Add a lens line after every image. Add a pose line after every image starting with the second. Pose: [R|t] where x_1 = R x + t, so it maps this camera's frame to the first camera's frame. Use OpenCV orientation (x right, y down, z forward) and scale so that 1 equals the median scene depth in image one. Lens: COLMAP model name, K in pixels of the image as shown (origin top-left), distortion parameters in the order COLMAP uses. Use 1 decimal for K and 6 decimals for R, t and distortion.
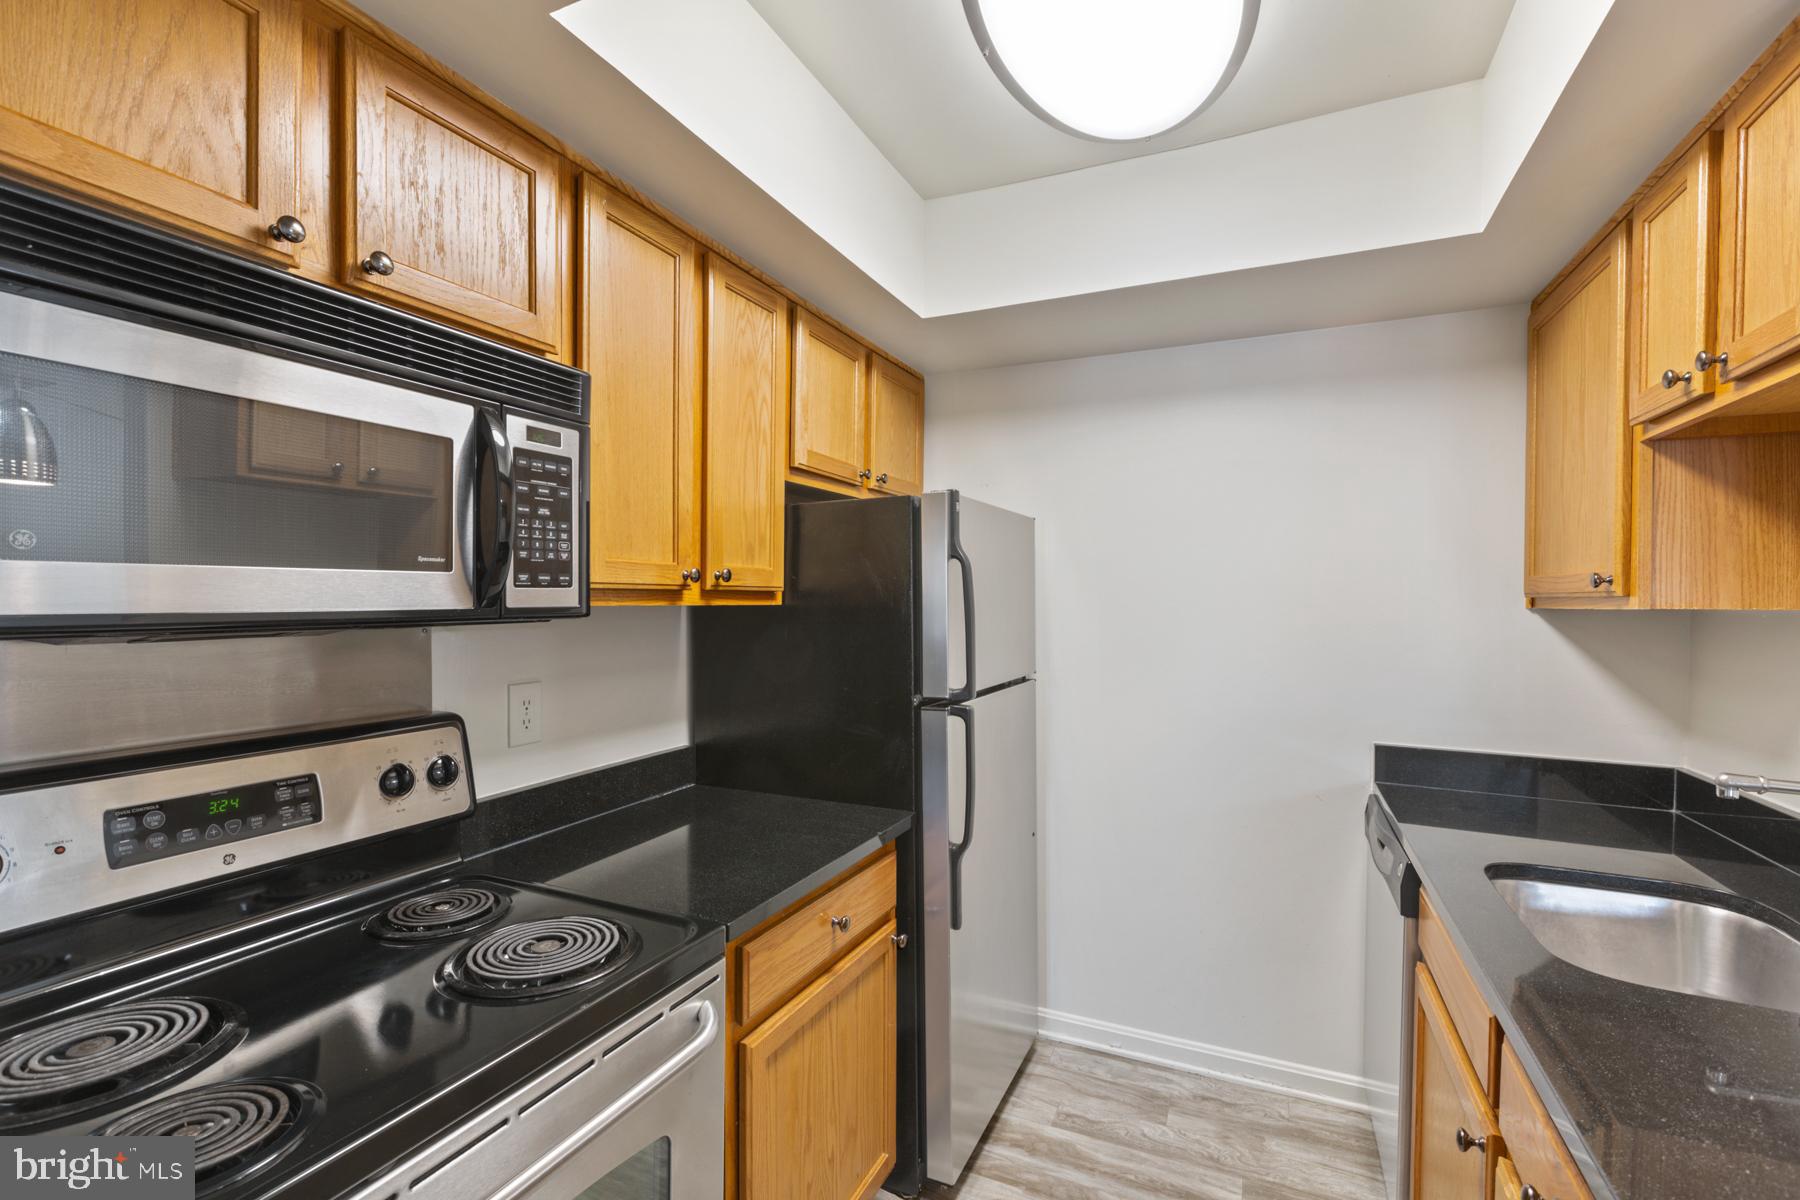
lens RADIAL K [[806.0, 0, 895.5], [0, 806.0, 609.0], [0, 0, 1]] dist [0.002719, -0.000543]
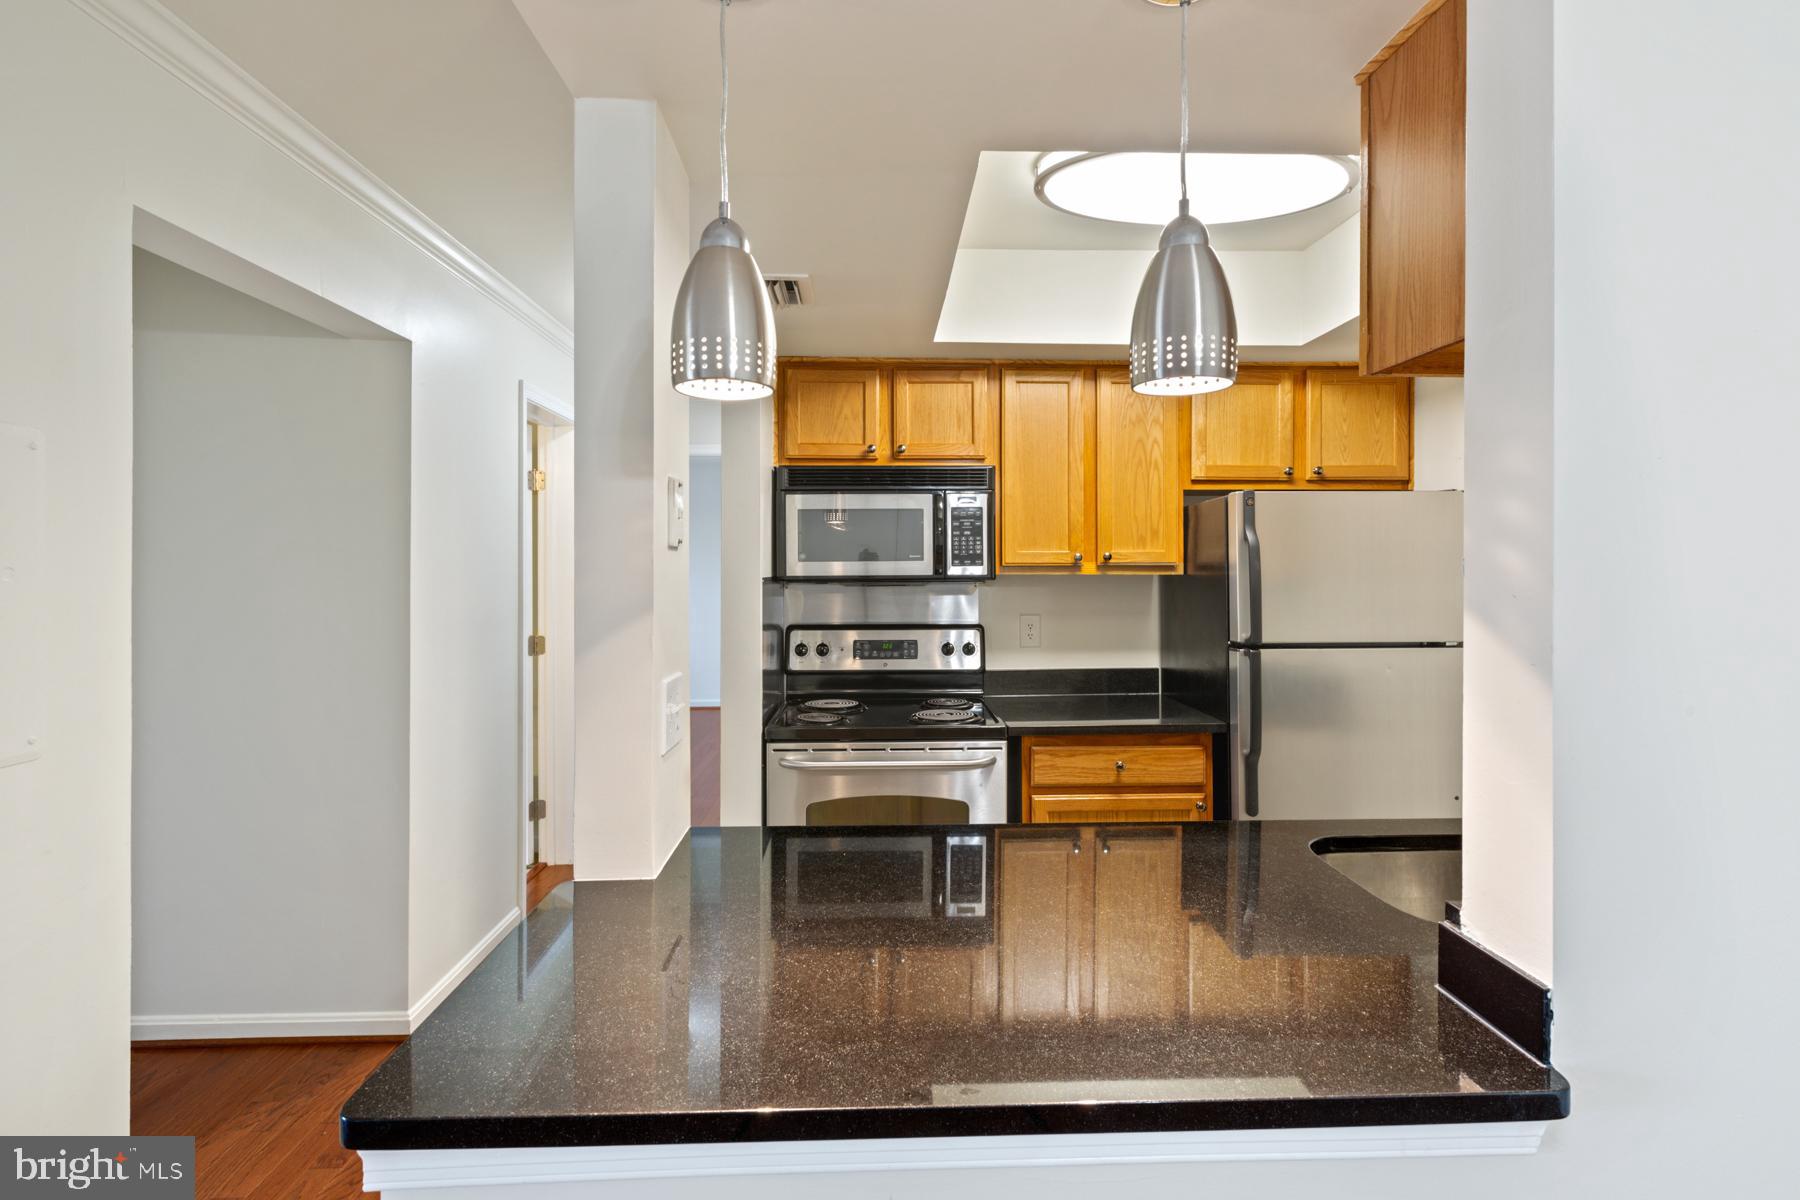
lens RADIAL K [[806.0, 0, 913.7], [0, 806.0, 569.1], [0, 0, 1]] dist [0.002719, -0.000543]
pose [[0.455843, -0.005422, -0.890044, 1.021681], [-0.007516, 0.999922, -0.009940, 0.003633], [0.890029, 0.011221, 0.455767, -0.113937]]
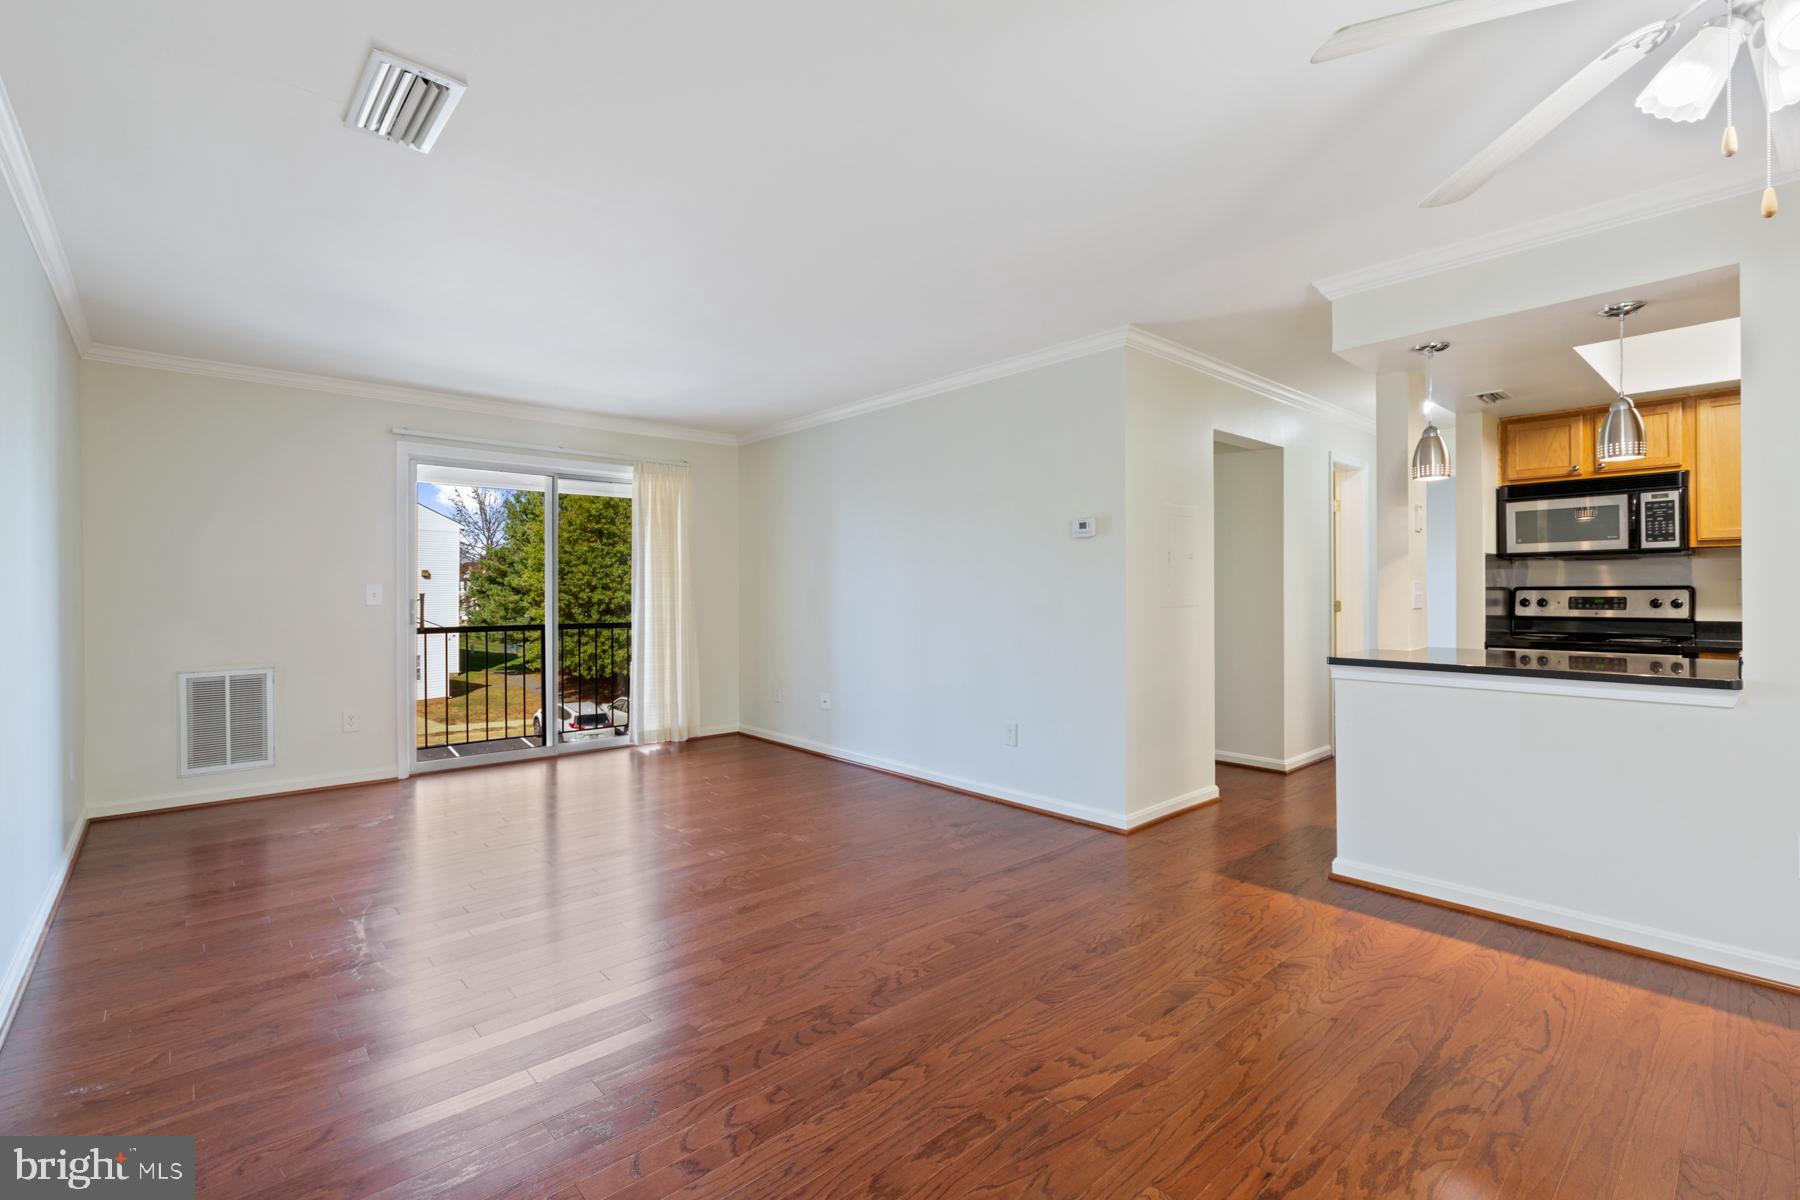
lens RADIAL K [[806.0, 0, 899.4], [0, 806.0, 589.4], [0, 0, 1]] dist [0.002719, -0.000543]
pose [[-0.409841, -0.004920, -0.912144, 2.579145], [-0.008529, 0.999962, -0.001561, 0.133983], [0.912117, 0.007140, -0.409868, -0.319387]]
